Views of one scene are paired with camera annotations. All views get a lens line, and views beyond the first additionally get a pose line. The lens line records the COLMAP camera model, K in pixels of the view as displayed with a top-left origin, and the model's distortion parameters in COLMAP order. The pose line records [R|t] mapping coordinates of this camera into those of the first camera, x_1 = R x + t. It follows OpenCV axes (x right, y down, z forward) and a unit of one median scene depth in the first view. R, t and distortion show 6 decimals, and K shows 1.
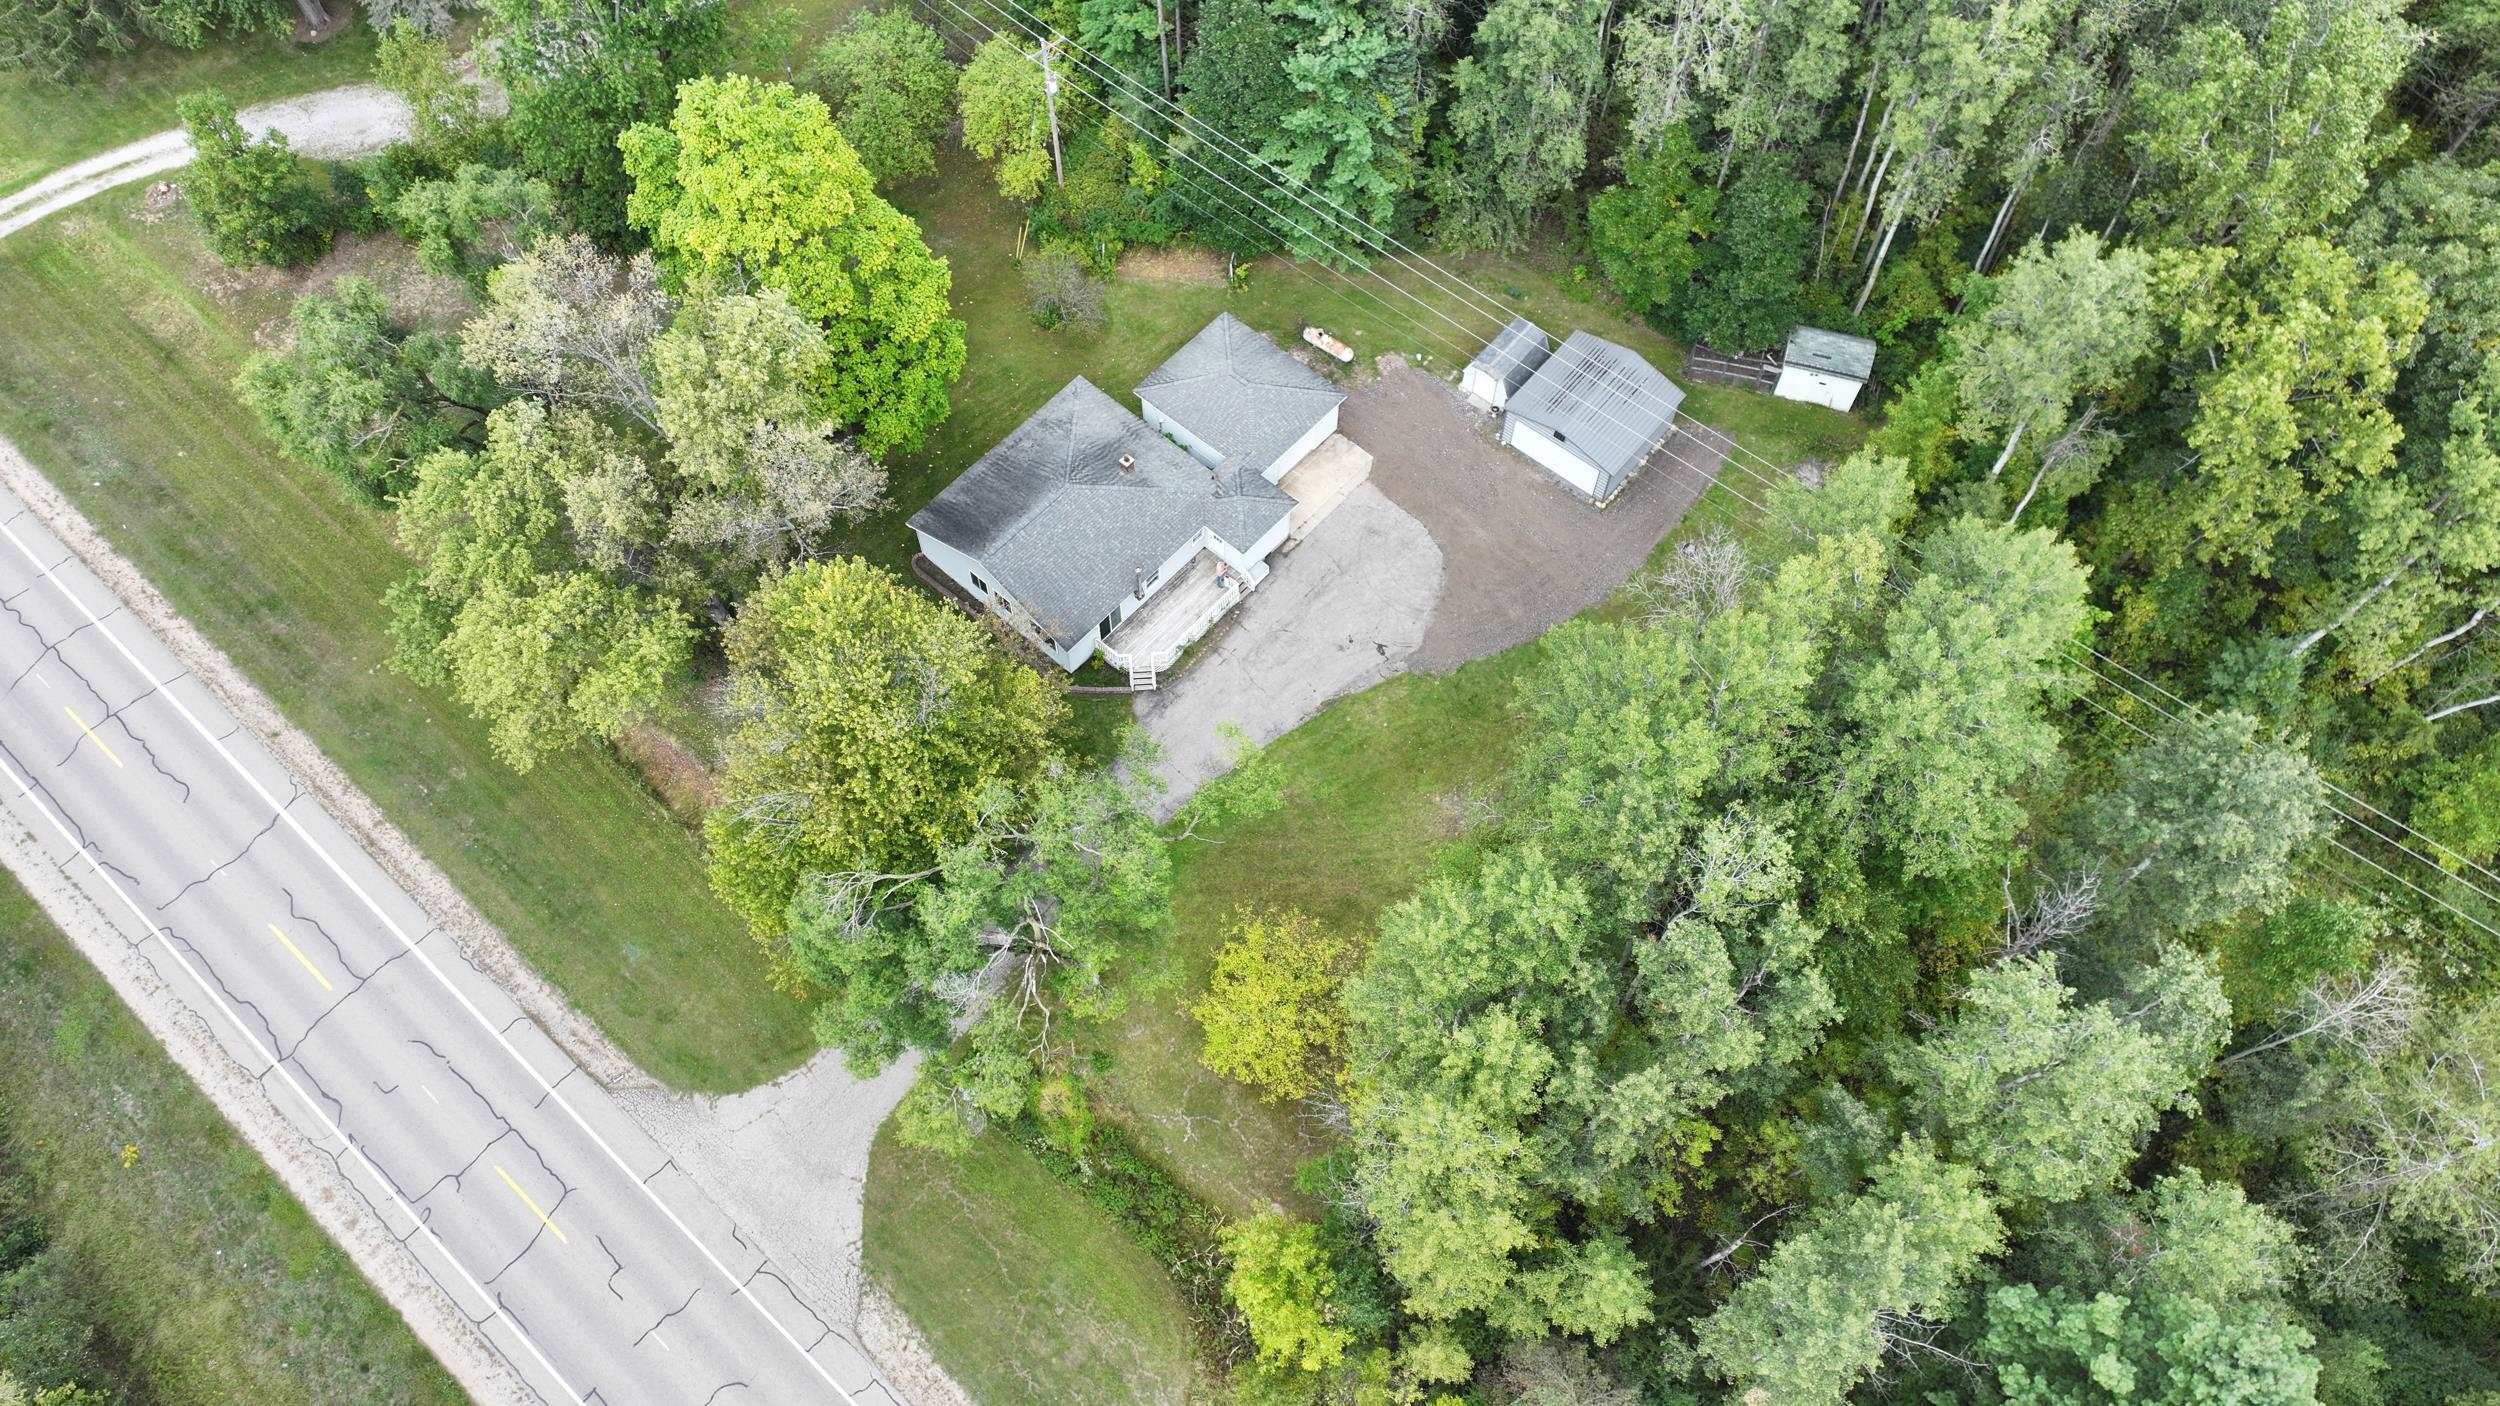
lens RADIAL K [[1745.3, 0, 1259.1], [0, 1745.3, 707.7], [0, 0, 1]] dist [0.006593, 0.007154]
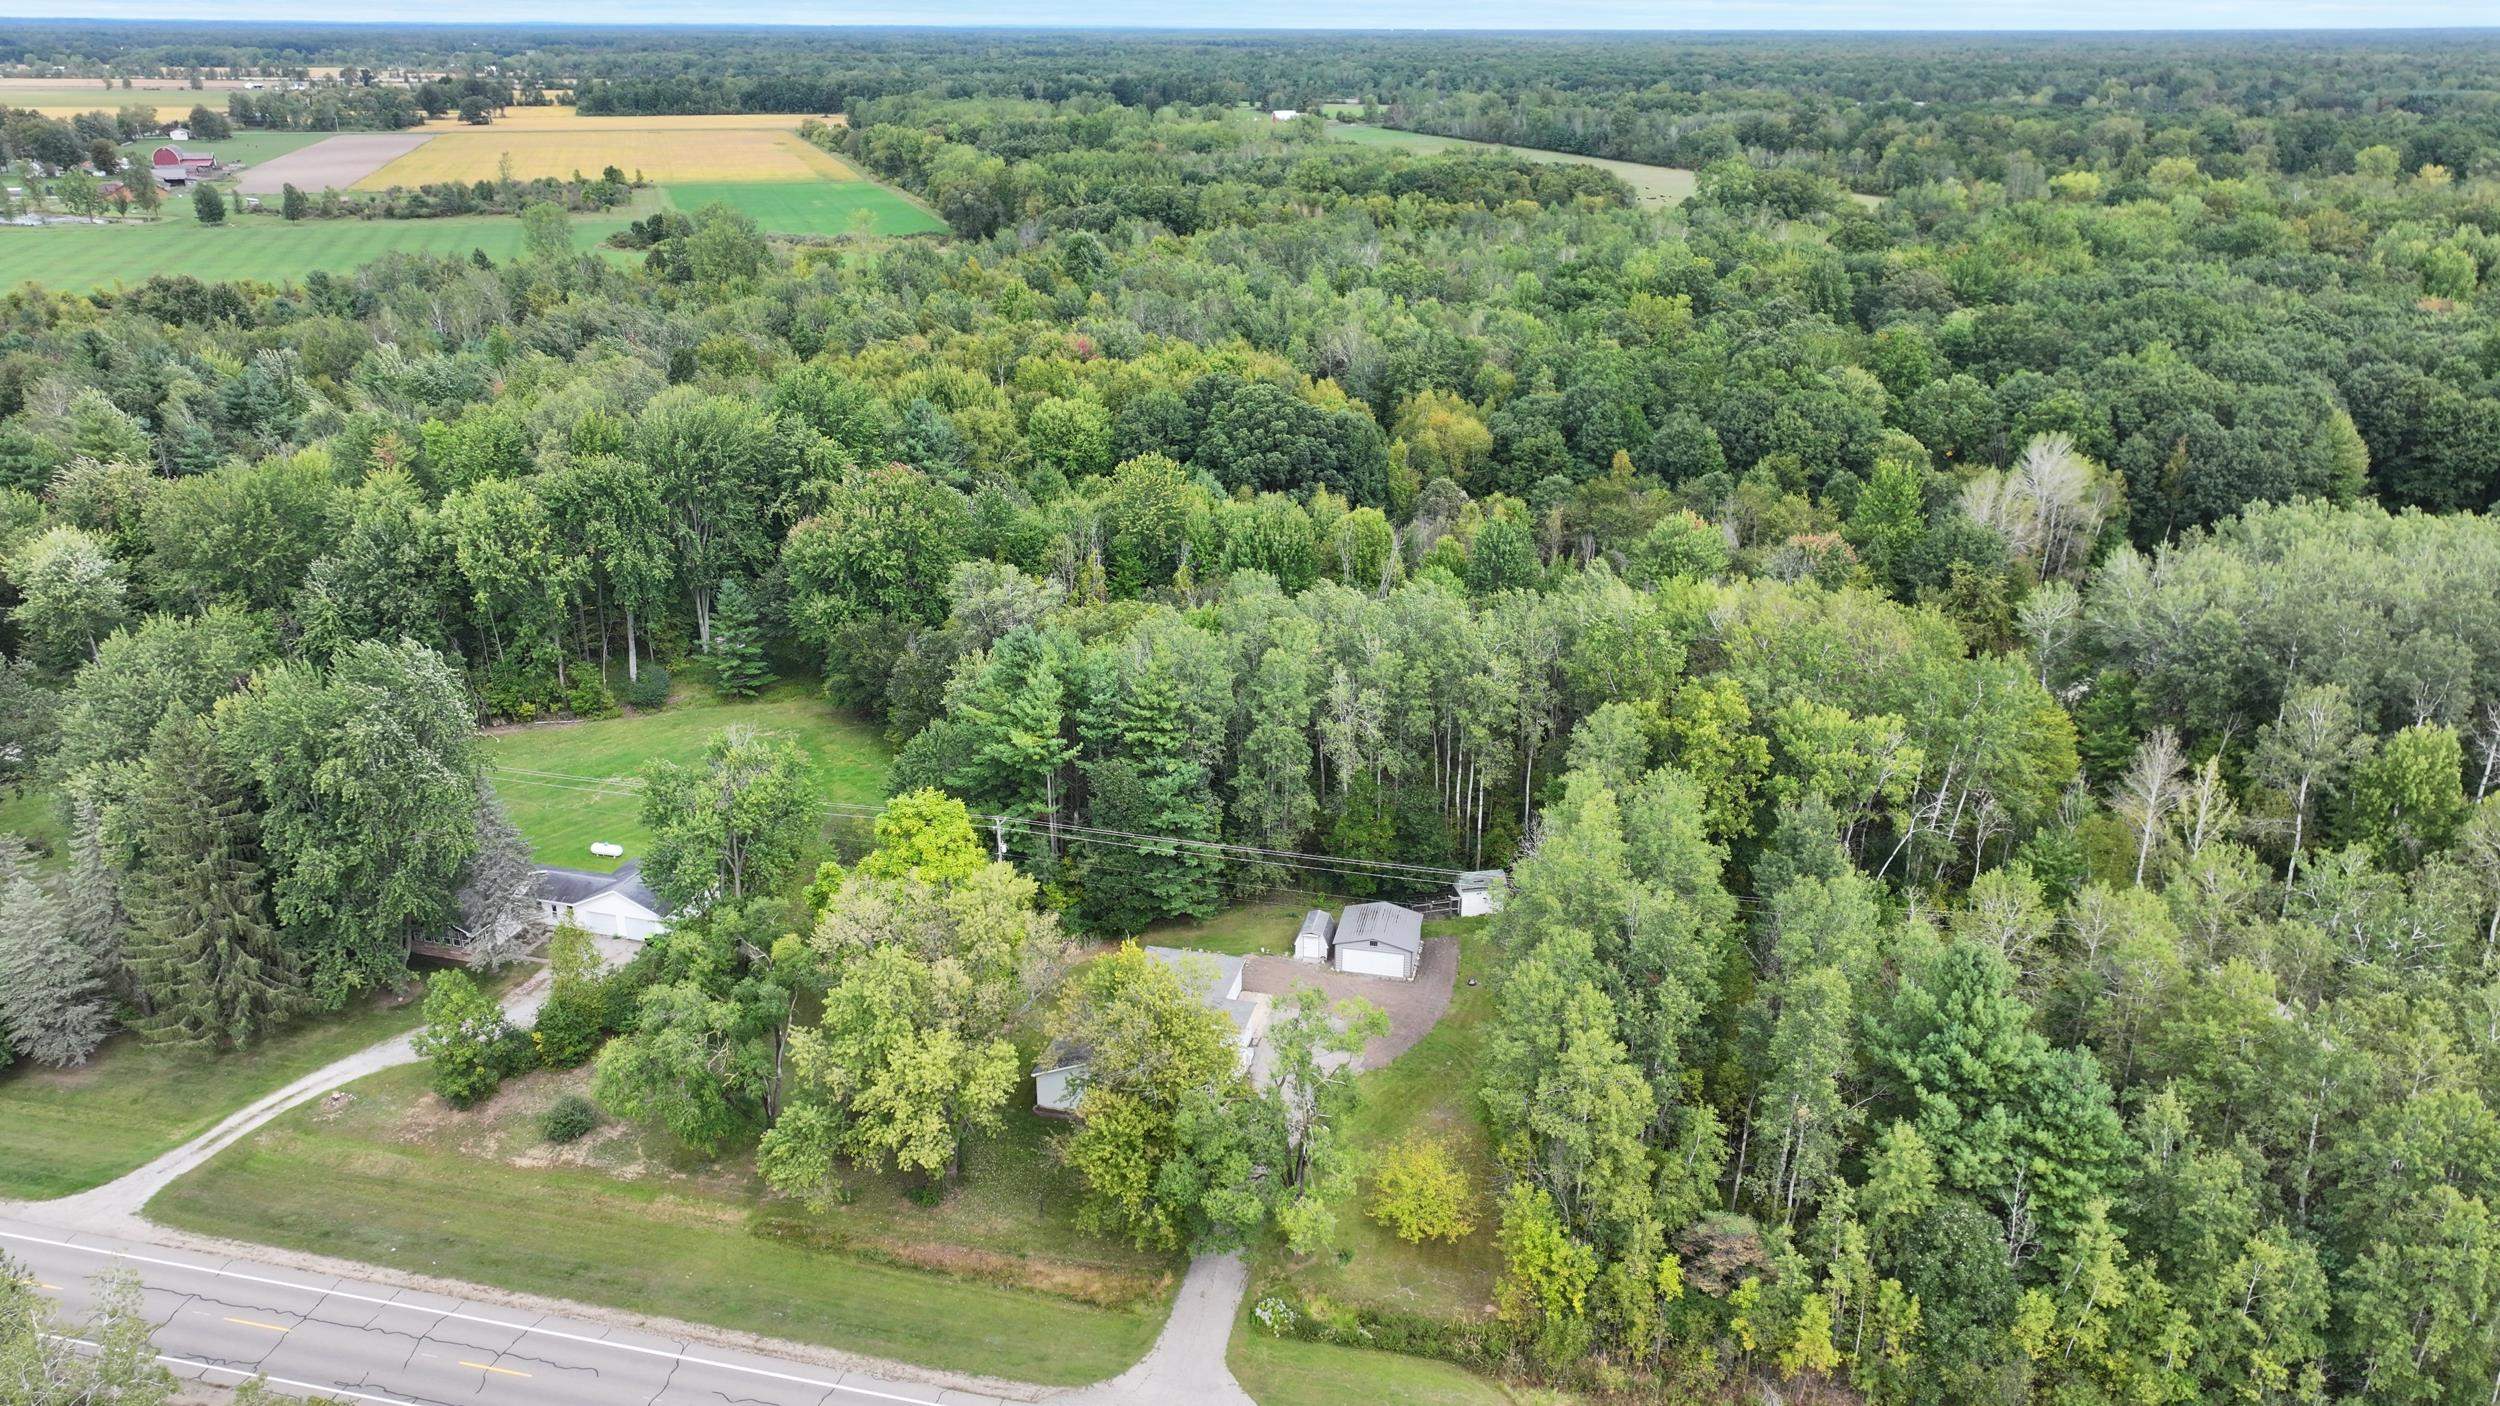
lens RADIAL K [[1745.3, 0, 1244.4], [0, 1745.3, 707.7], [0, 0, 1]] dist [0.006593, 0.007154]
pose [[0.886837, -0.172125, 0.428828, -0.609022], [0.406146, 0.732952, -0.545736, 0.534709], [-0.220375, 0.658145, 0.719916, -0.302772]]
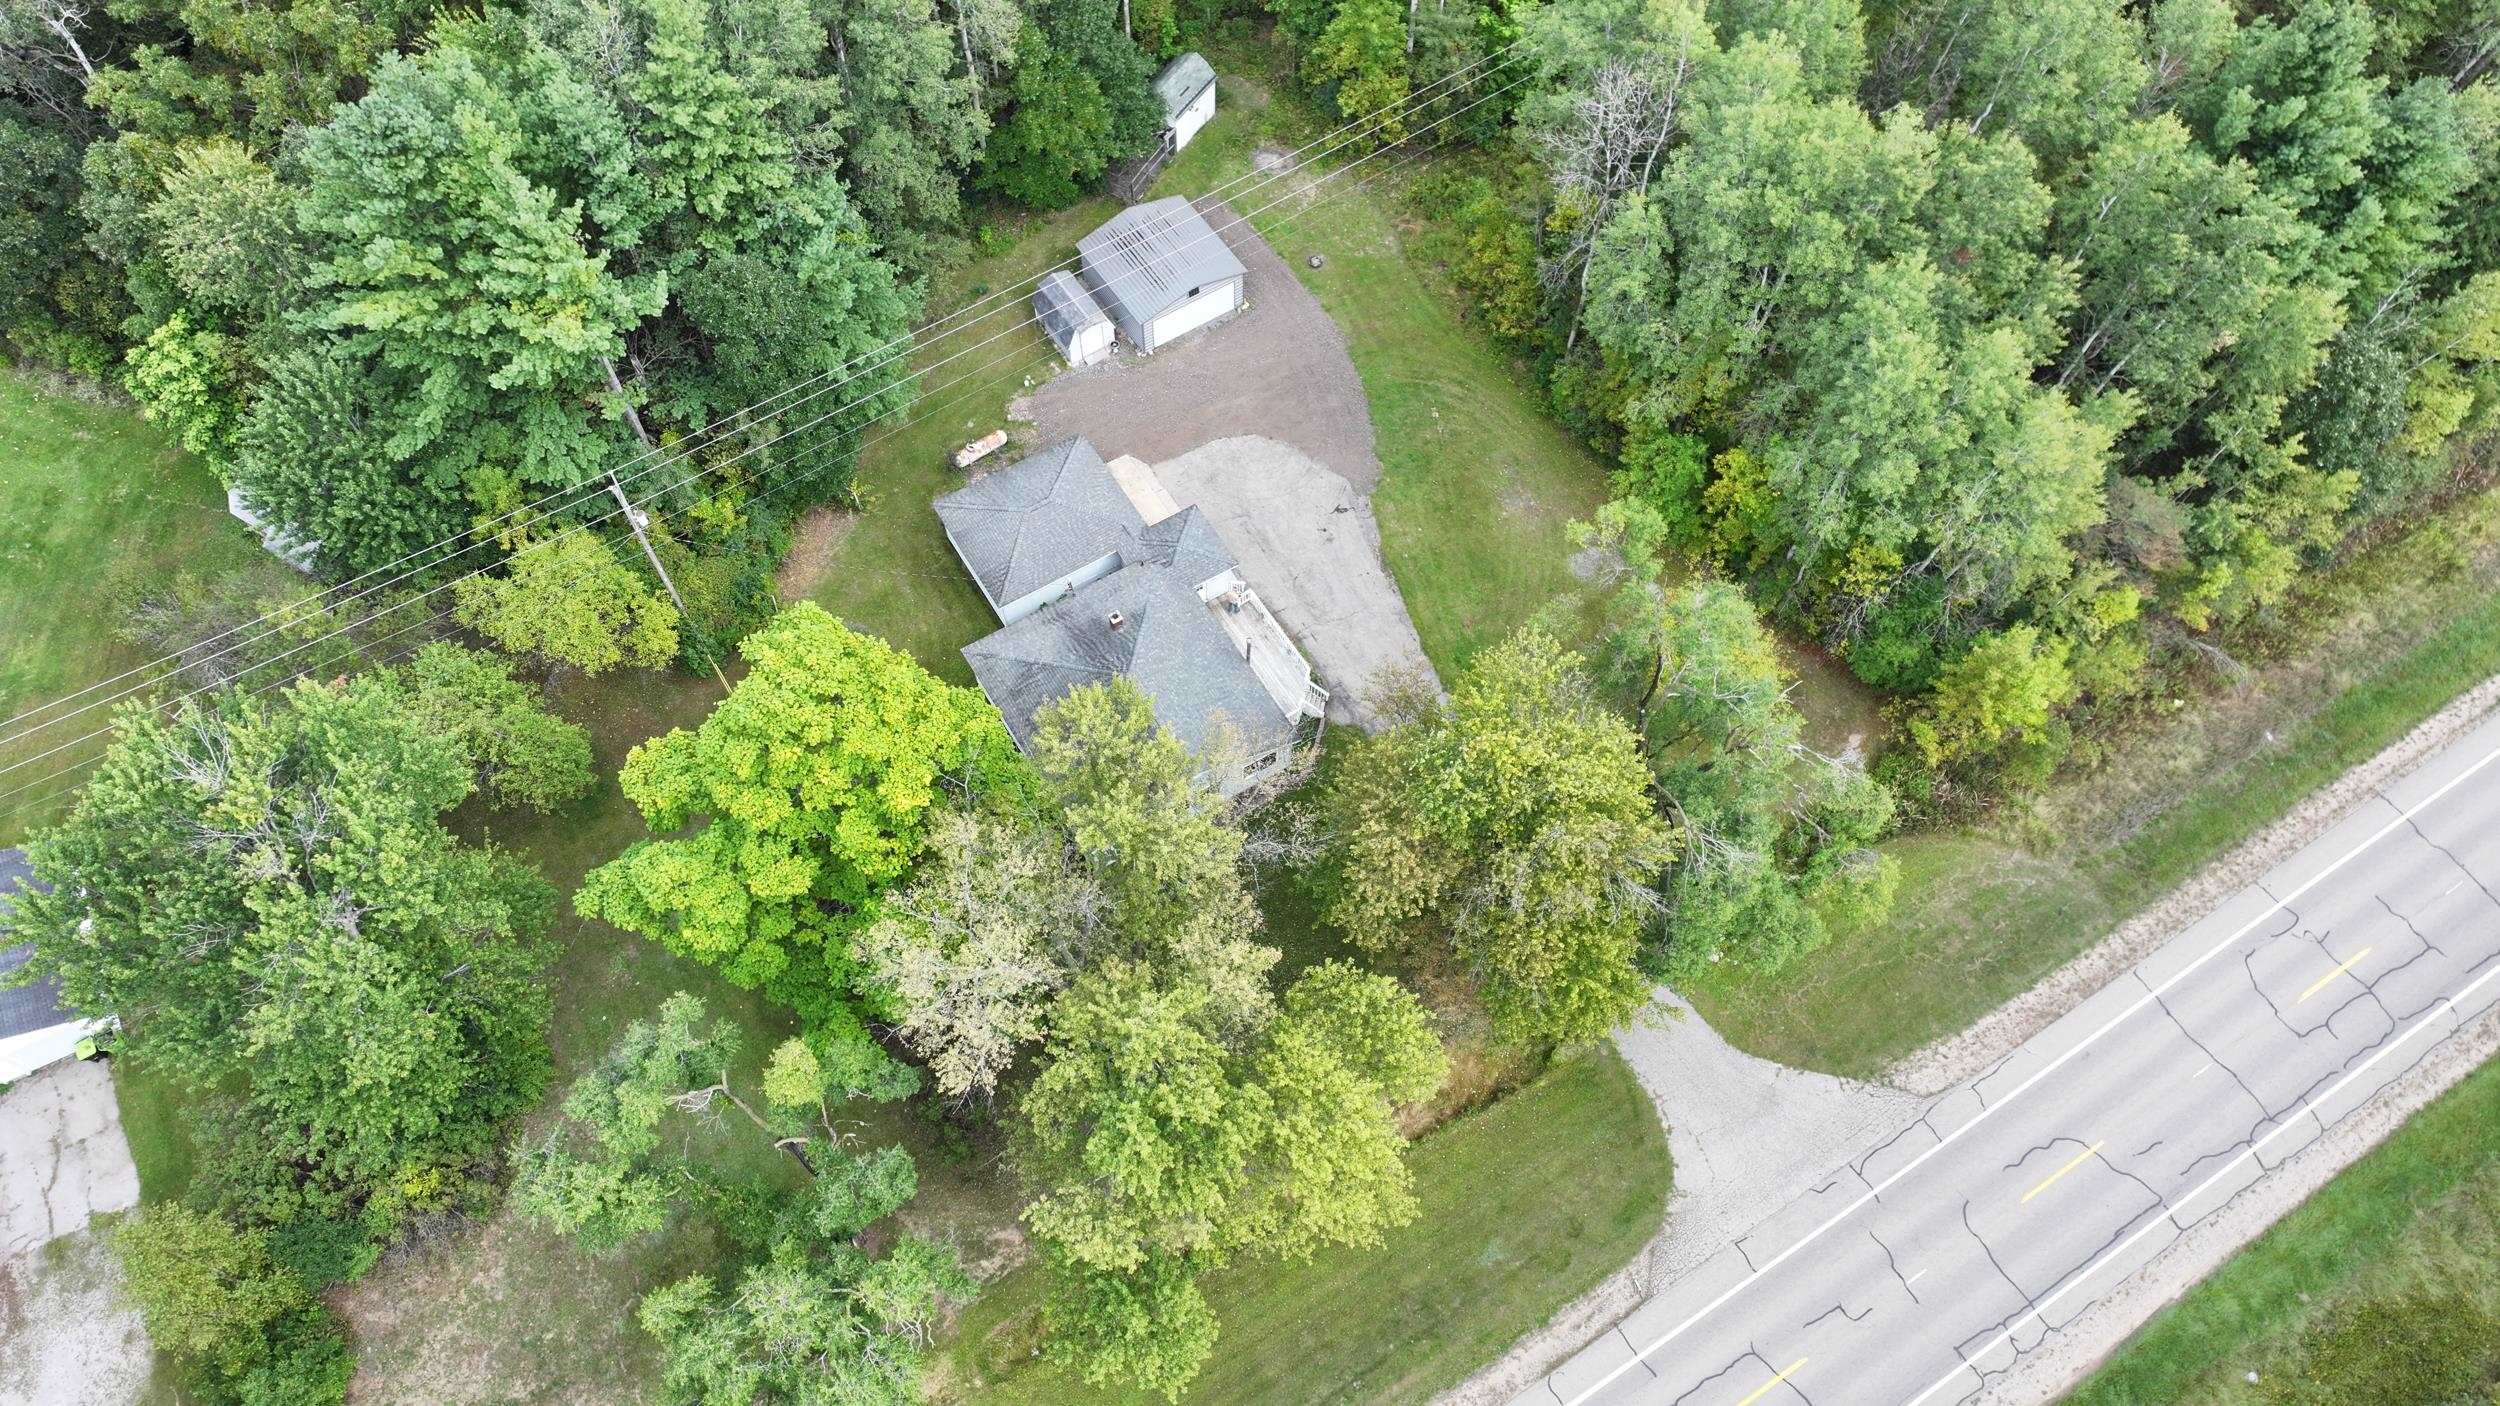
lens RADIAL K [[1745.3, 0, 1241.7], [0, 1745.3, 679.8], [0, 0, 1]] dist [0.006593, 0.007154]
pose [[0.294476, -0.835081, 0.464676, -0.510501], [0.834030, 0.461955, 0.301648, -0.345845], [-0.466560, 0.298725, 0.832517, 0.183274]]
